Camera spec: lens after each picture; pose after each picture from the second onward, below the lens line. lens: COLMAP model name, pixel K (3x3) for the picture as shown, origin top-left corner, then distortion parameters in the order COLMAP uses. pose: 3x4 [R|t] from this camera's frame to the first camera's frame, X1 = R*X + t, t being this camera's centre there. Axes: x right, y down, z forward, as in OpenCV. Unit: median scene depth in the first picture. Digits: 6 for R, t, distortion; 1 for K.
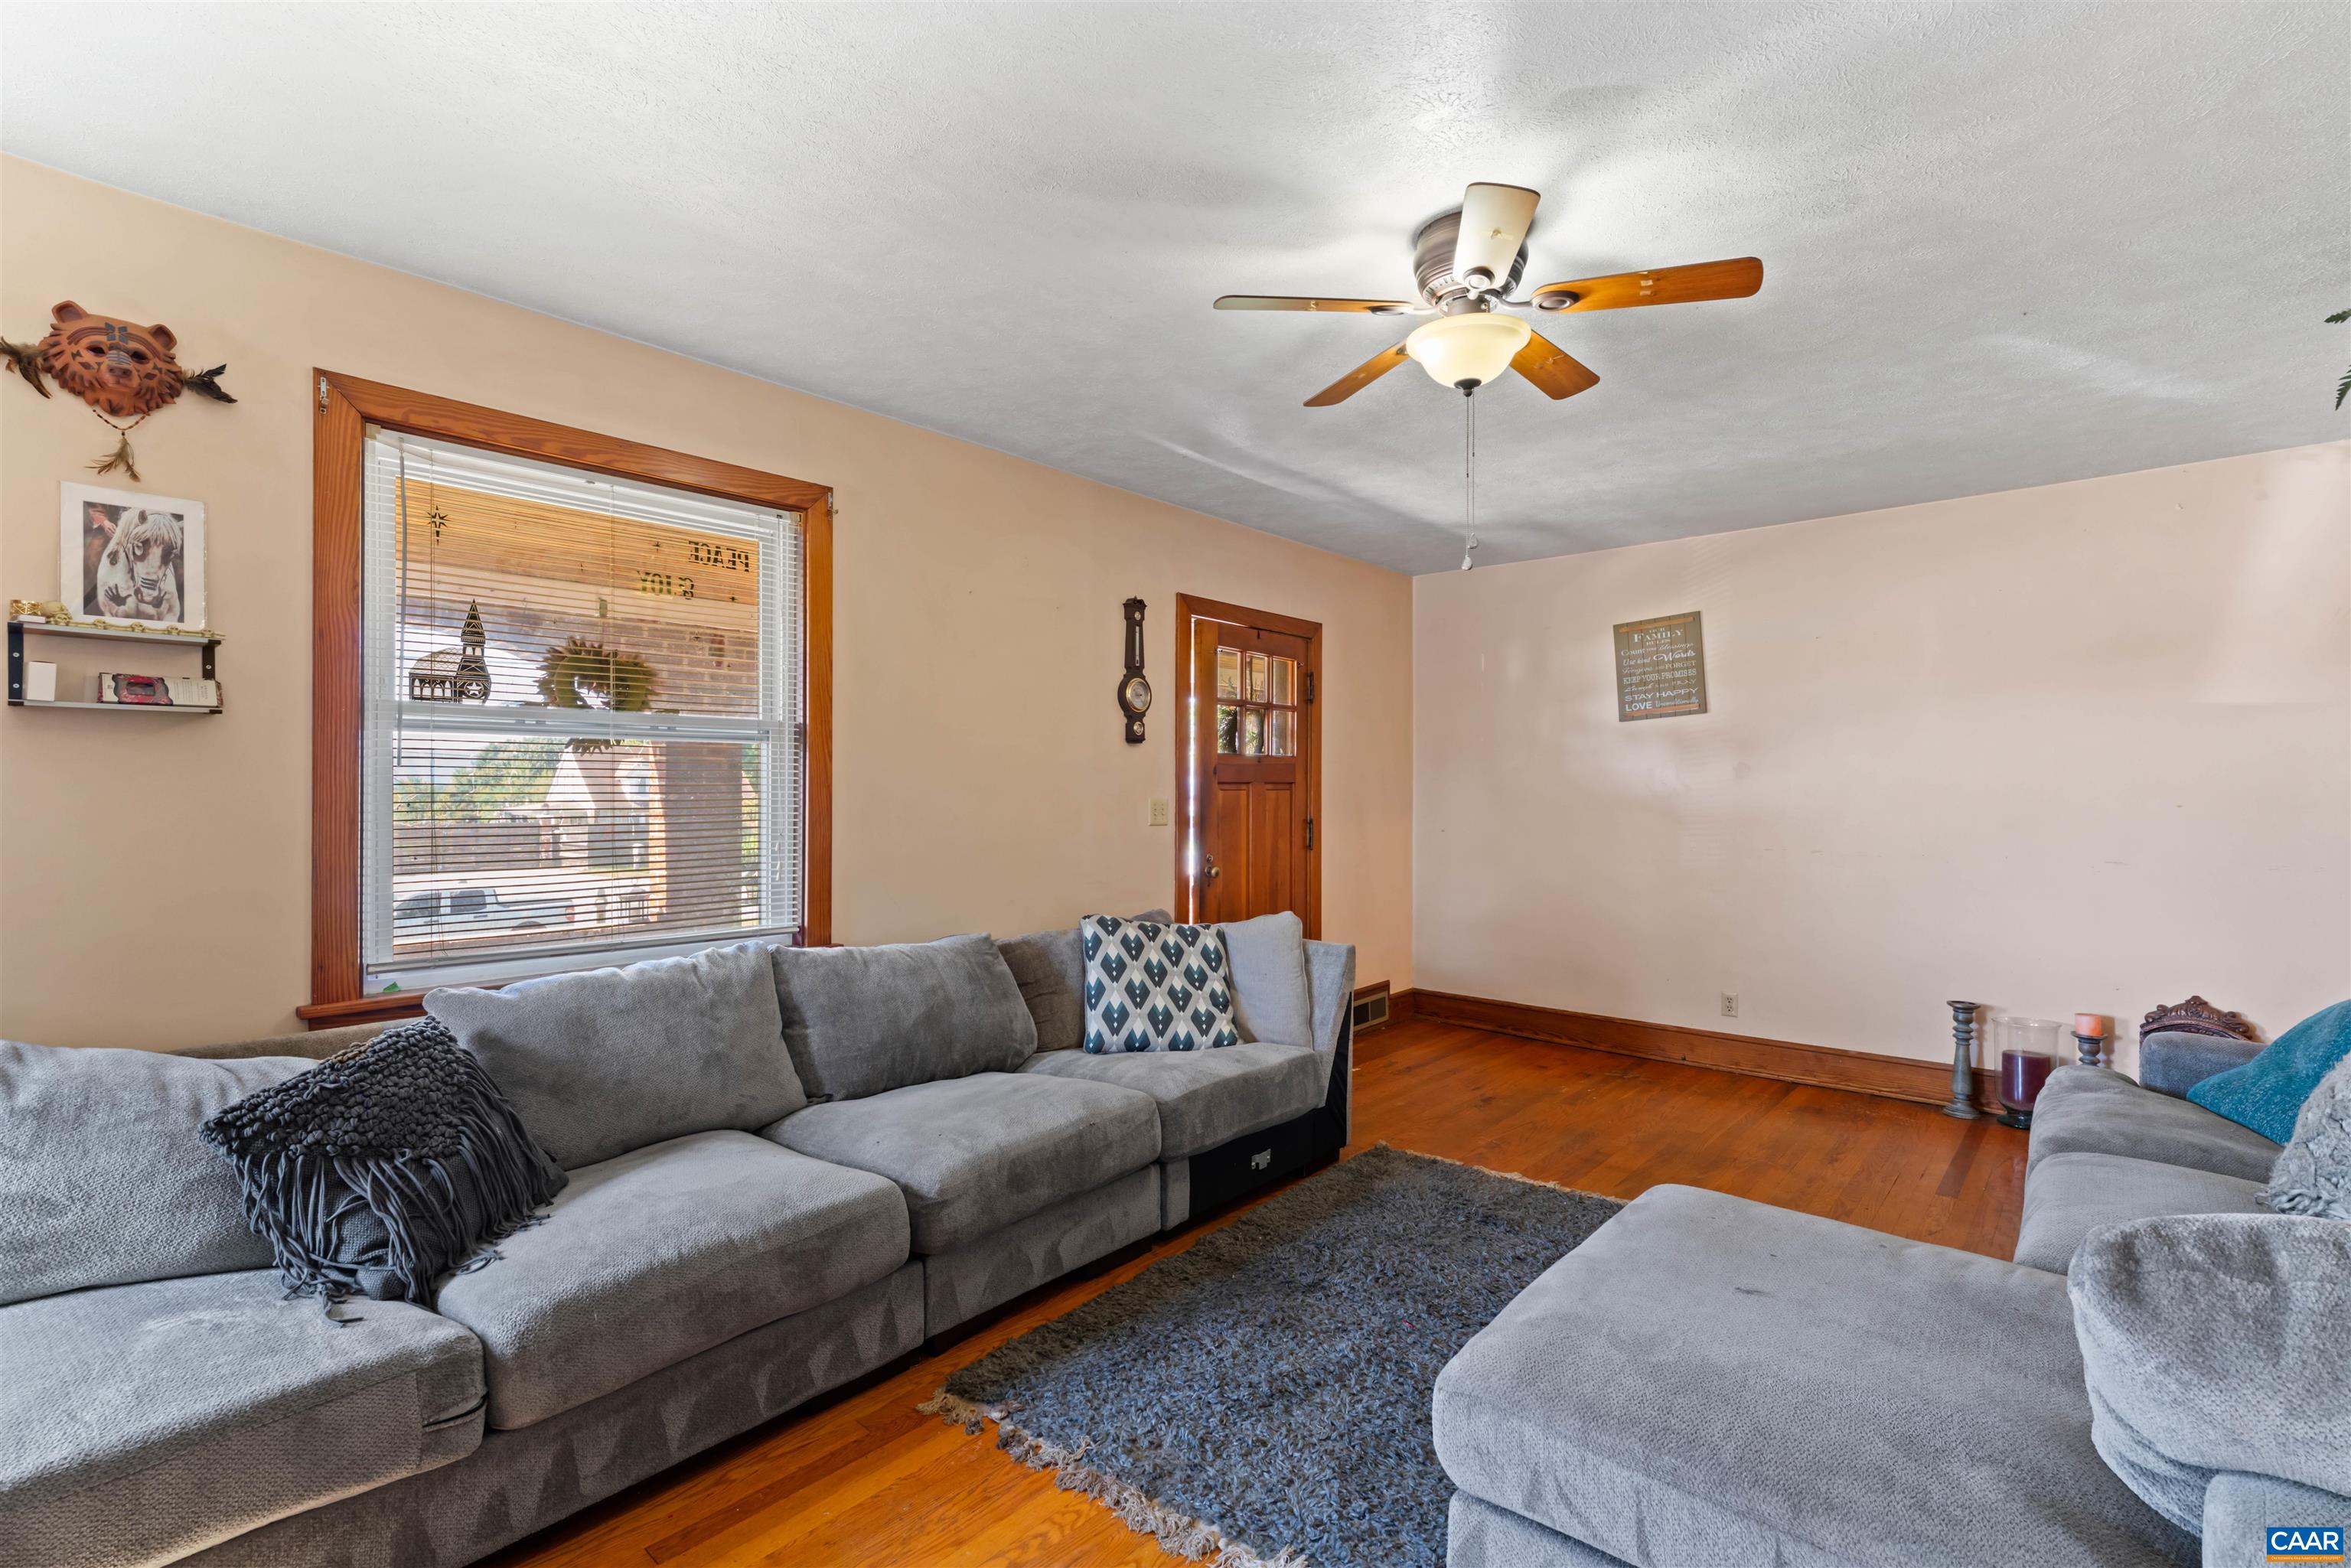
lens RADIAL K [[1071.4, 0, 1170.3], [0, 1071.4, 789.6], [0, 0, 1]] dist [0.002886, -0.000084]
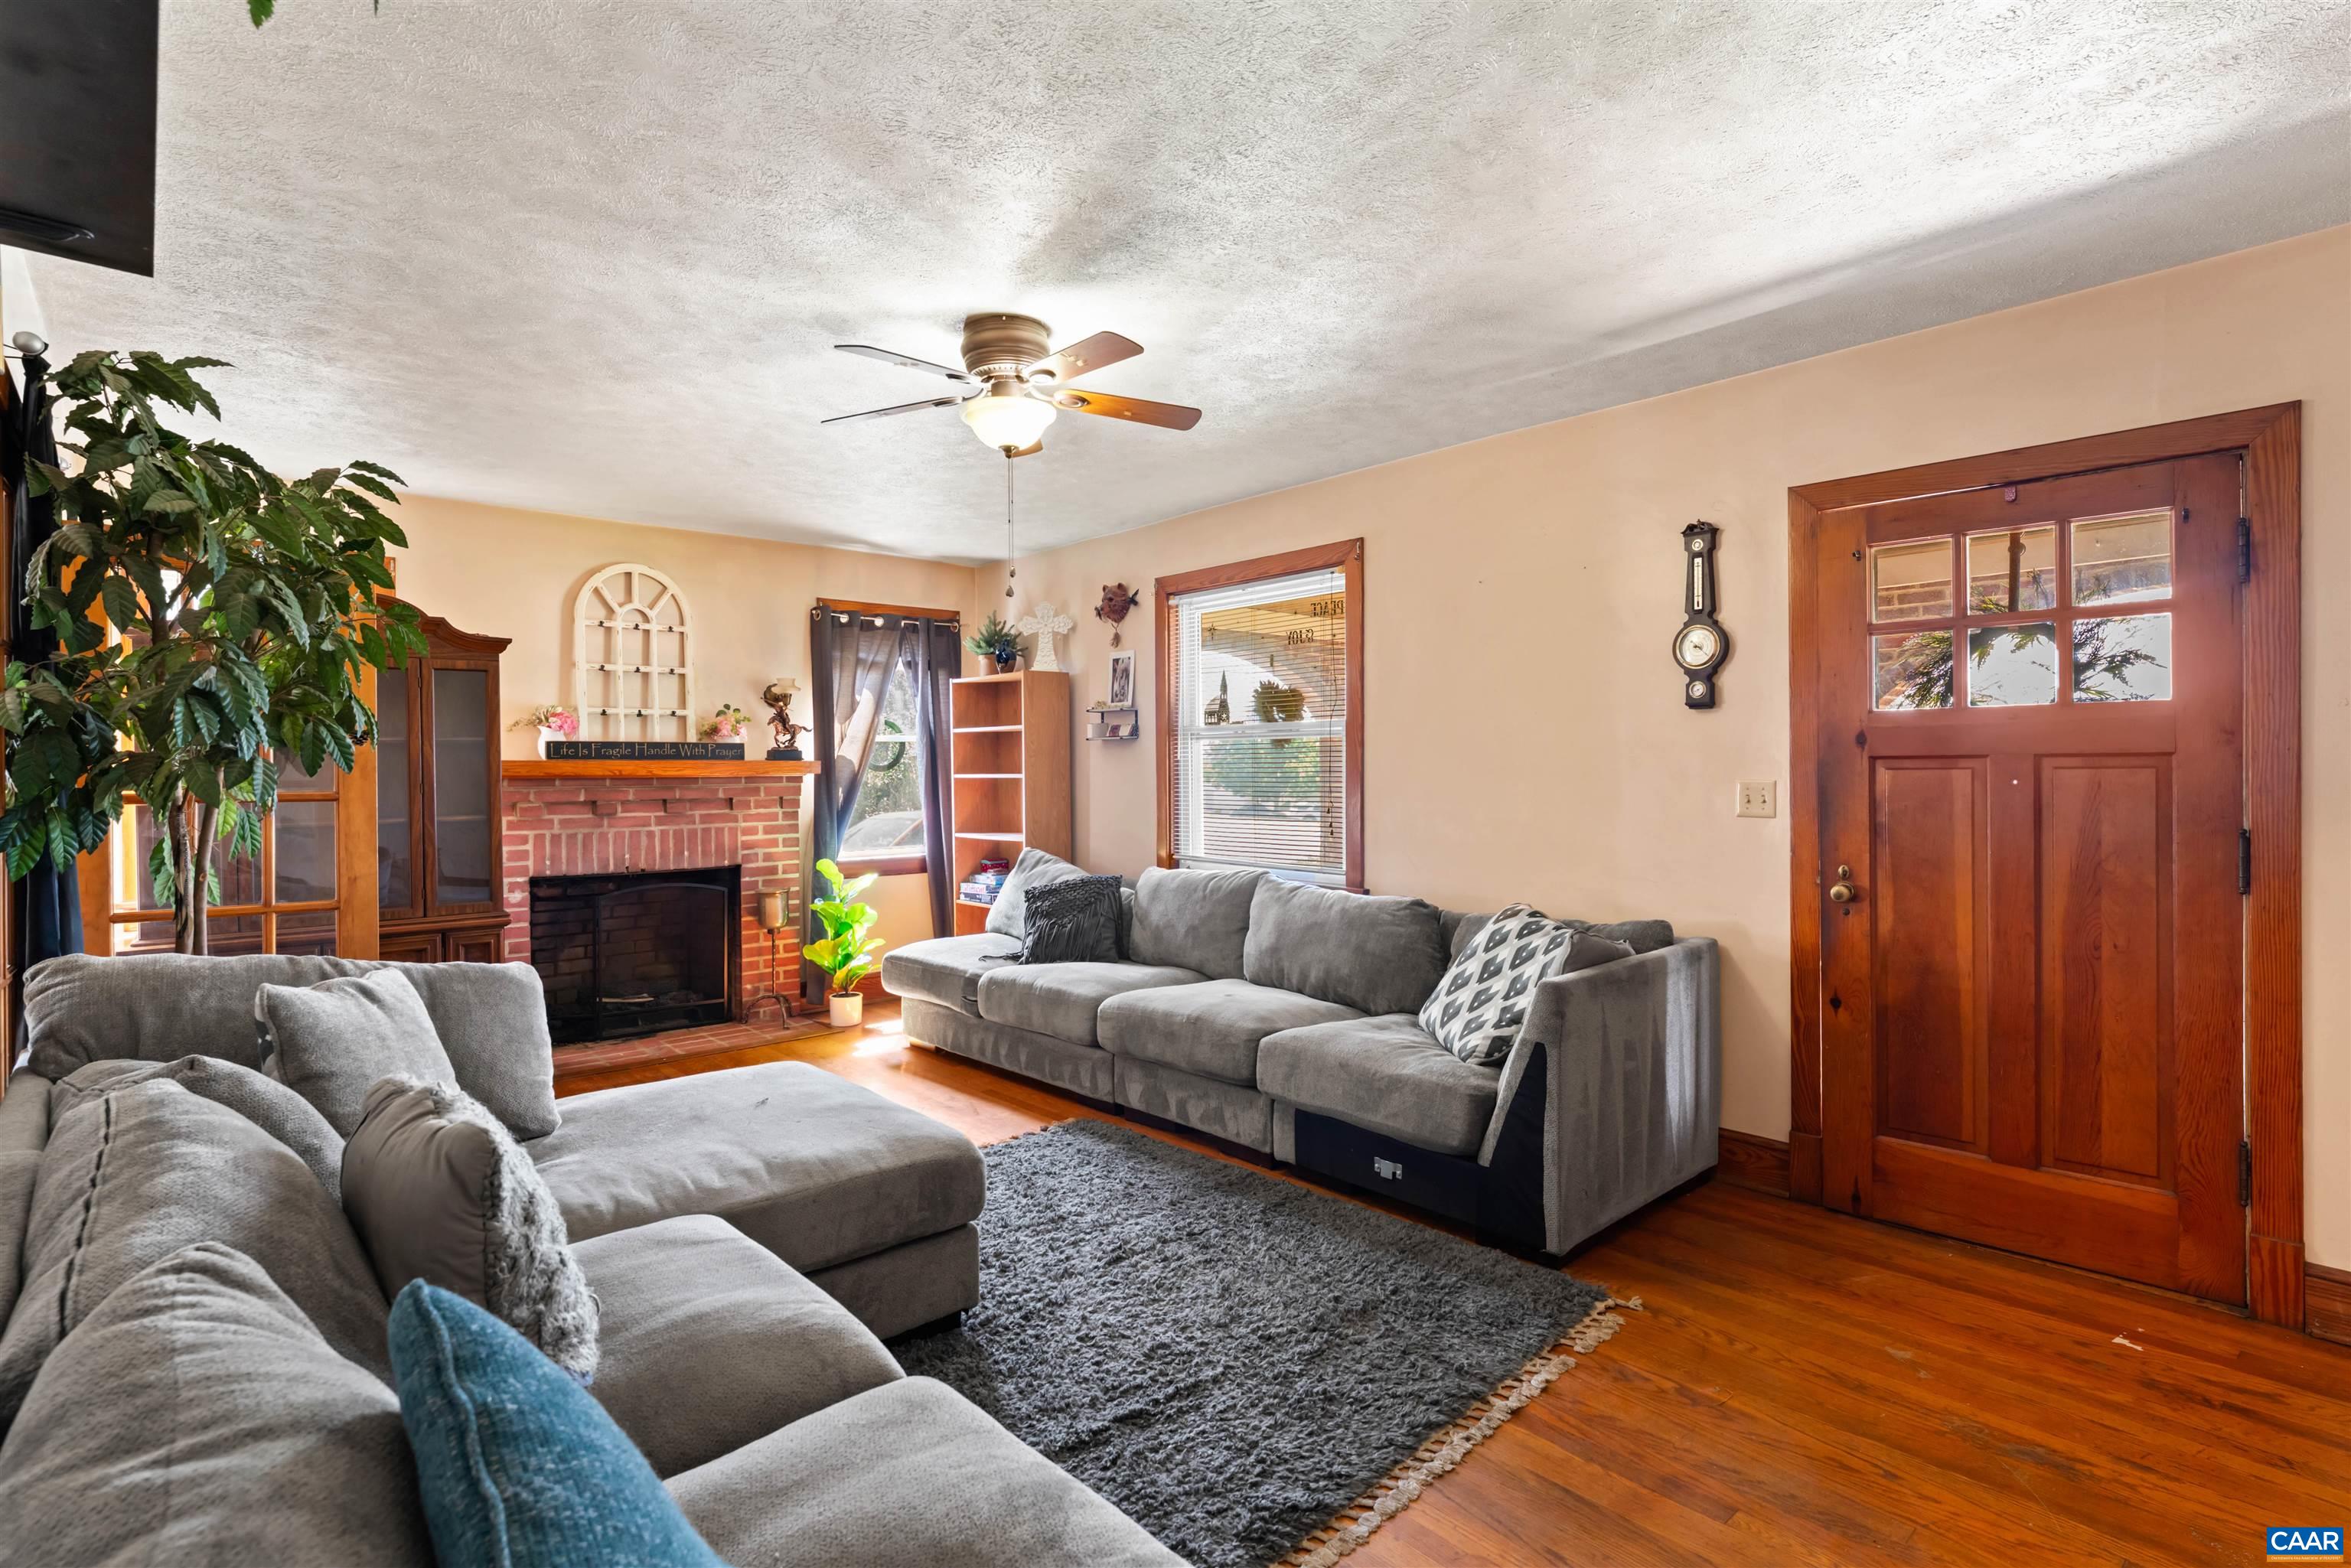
lens RADIAL K [[1147.3, 0, 1171.6], [0, 1147.3, 776.3], [0, 0, 1]] dist [-0.000102, -0.000003]
pose [[-0.115523, 0.007560, -0.993276, 1.179044], [0.006087, 0.999958, 0.006903, -0.003724], [0.993286, -0.005248, -0.115564, 1.003628]]
